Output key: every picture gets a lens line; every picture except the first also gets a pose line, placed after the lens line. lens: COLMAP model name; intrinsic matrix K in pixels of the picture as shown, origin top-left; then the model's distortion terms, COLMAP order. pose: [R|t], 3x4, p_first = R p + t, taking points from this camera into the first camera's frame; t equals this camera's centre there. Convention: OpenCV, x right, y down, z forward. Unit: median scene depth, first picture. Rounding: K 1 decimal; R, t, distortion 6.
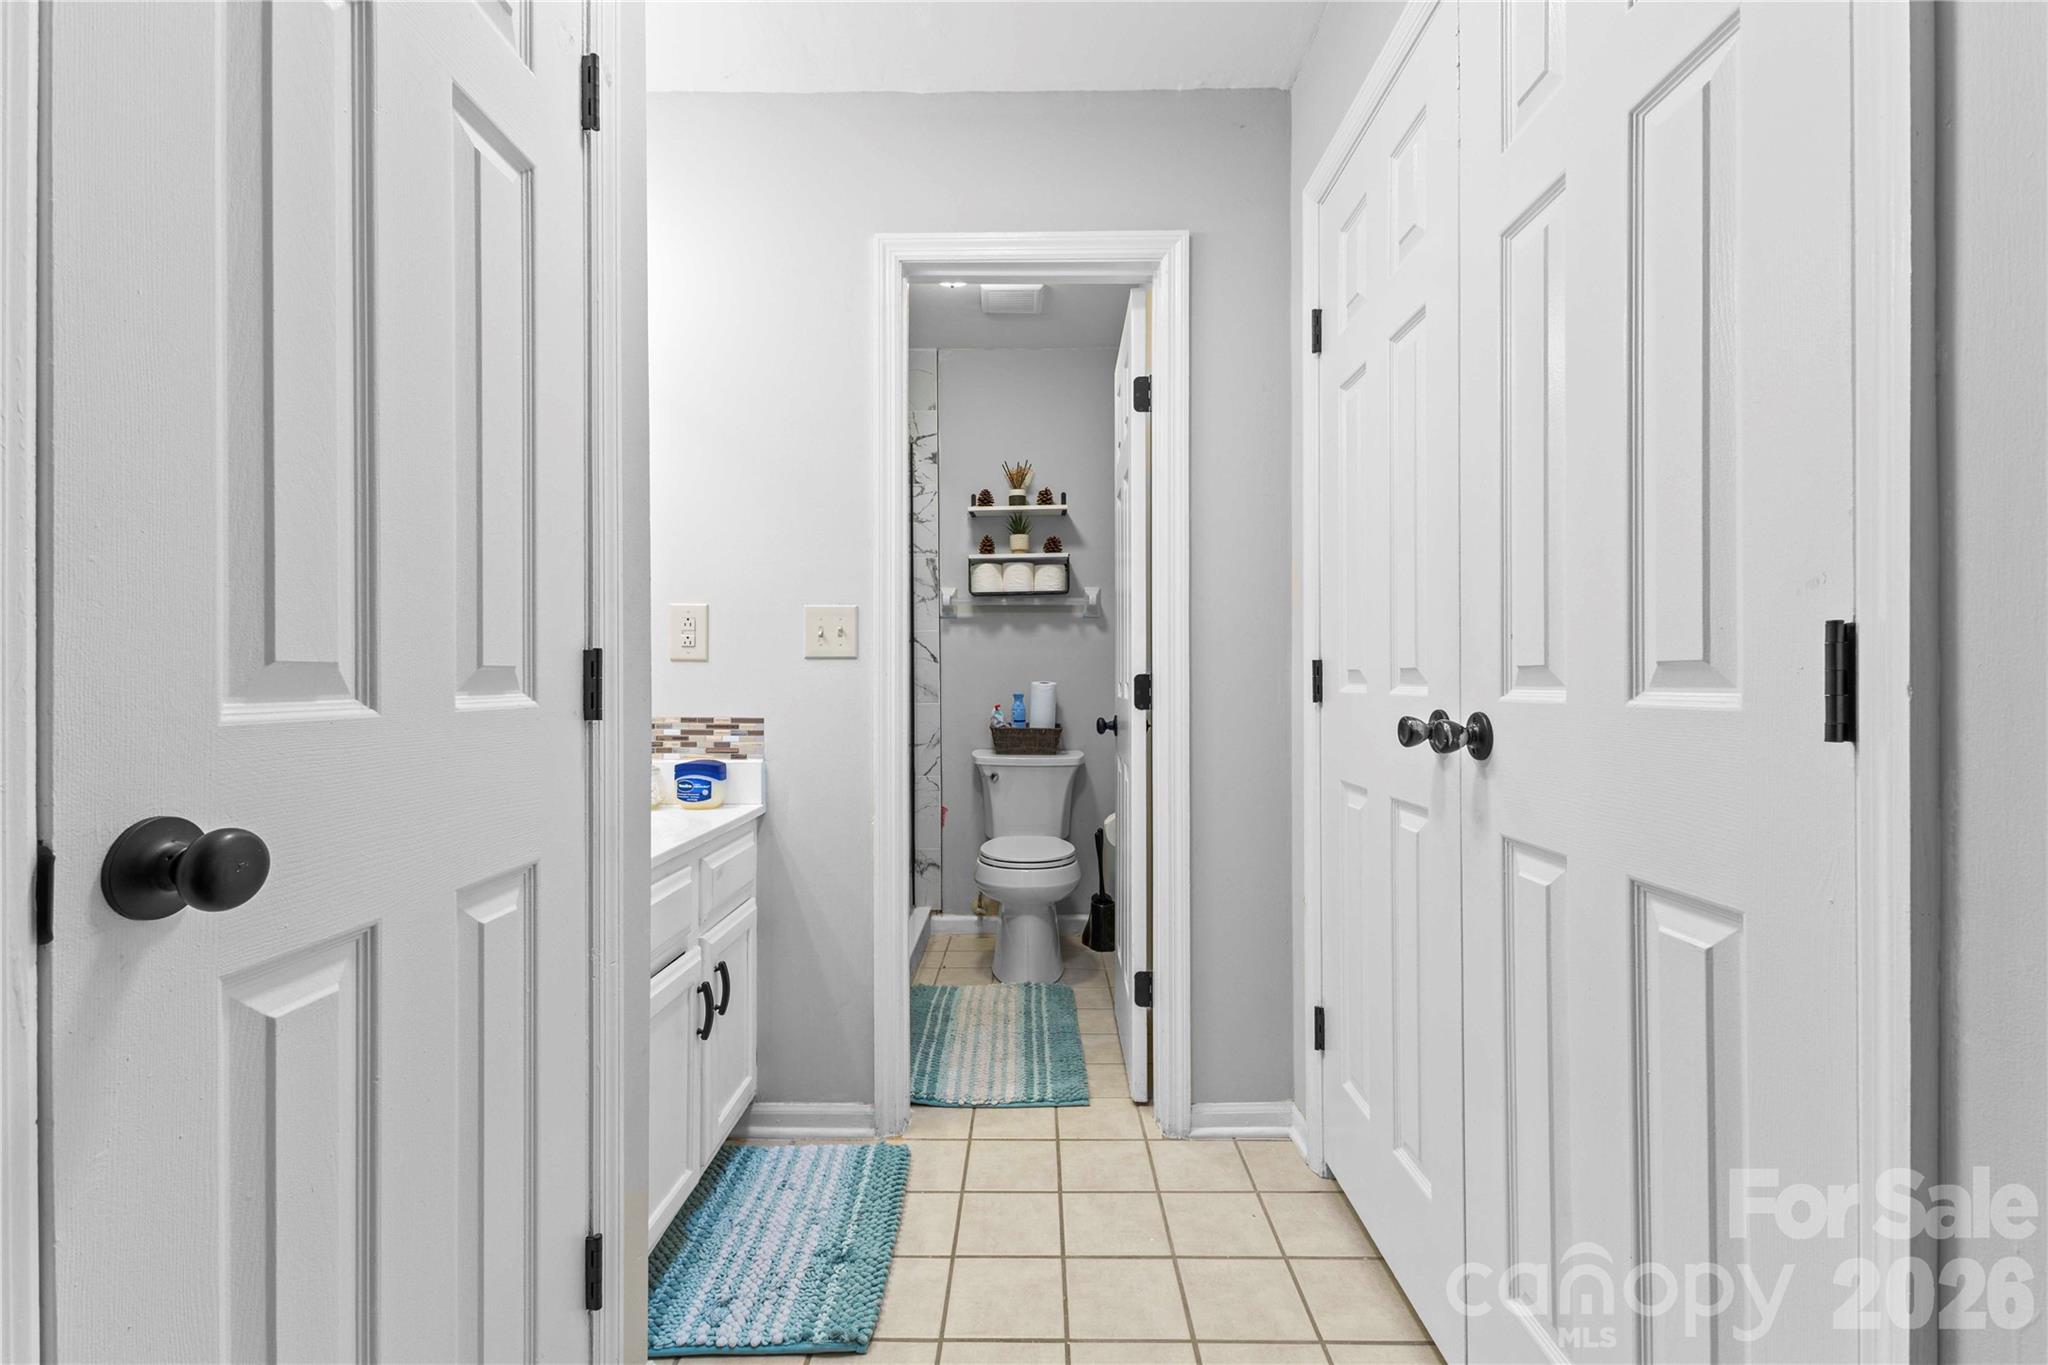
lens RADIAL K [[879.4, 0, 1026.2], [0, 879.4, 683.9], [0, 0, 1]] dist [0.003129, 0.000109]
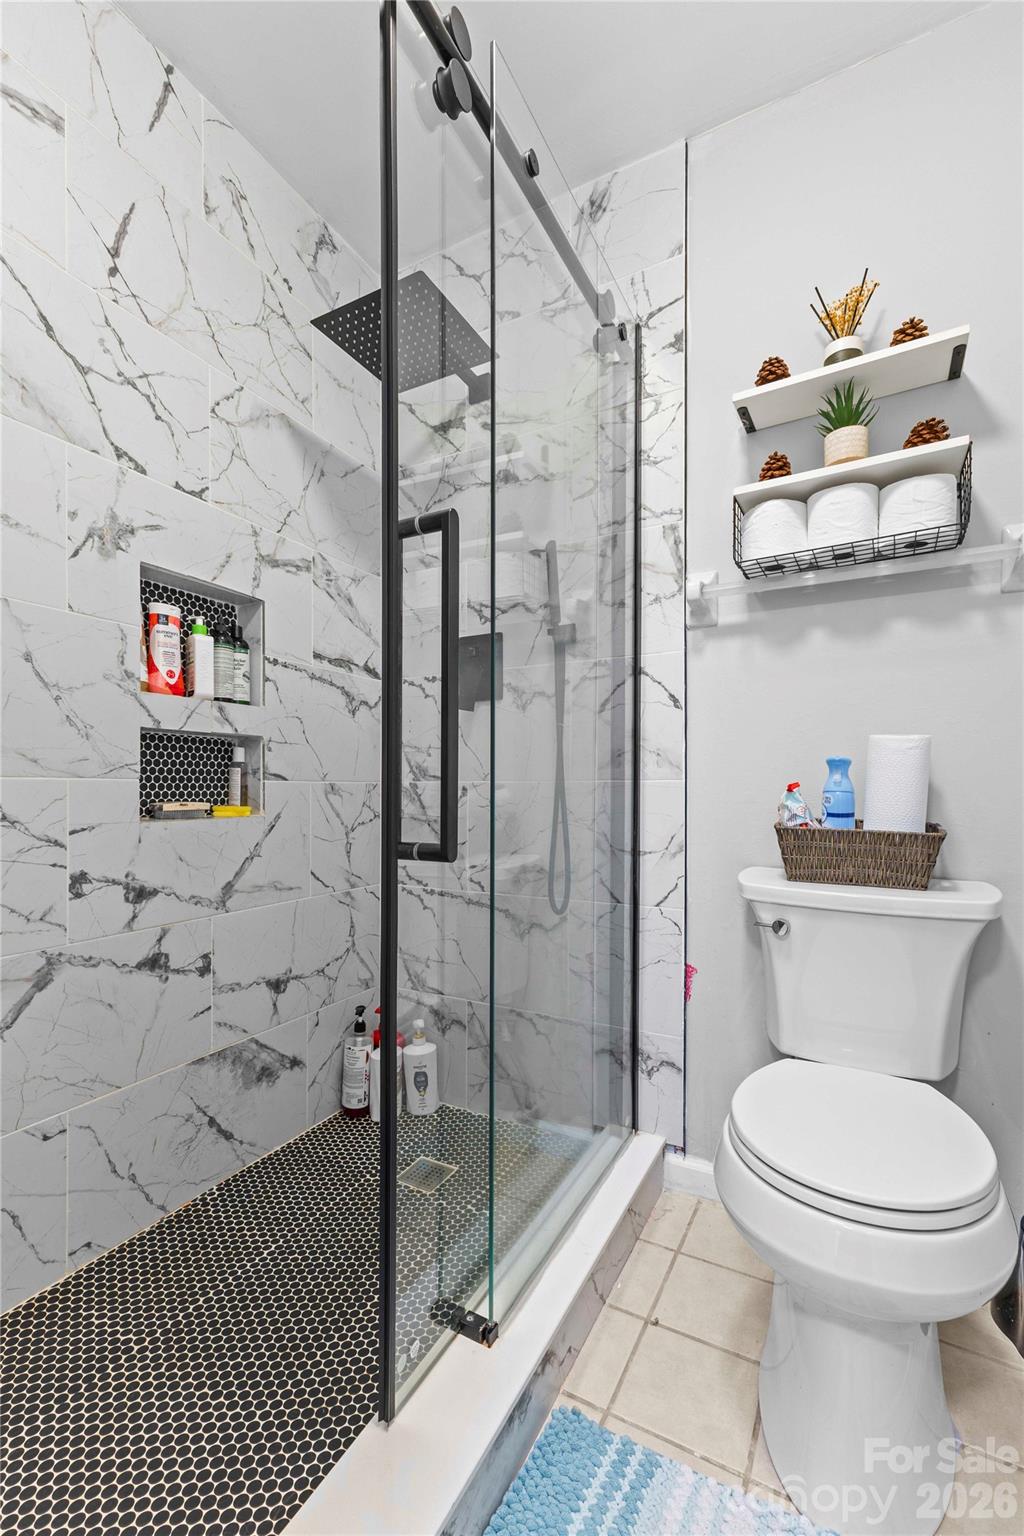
lens RADIAL K [[659.6, 0, 523.9], [0, 659.6, 797.2], [0, 0, 1]] dist [0.003129, 0.000109]
pose [[0.891798, 0.013179, -0.452242, 0.001032], [-0.007044, 0.999859, 0.015246, 0.027527], [0.452379, -0.010411, 0.891765, 0.590844]]
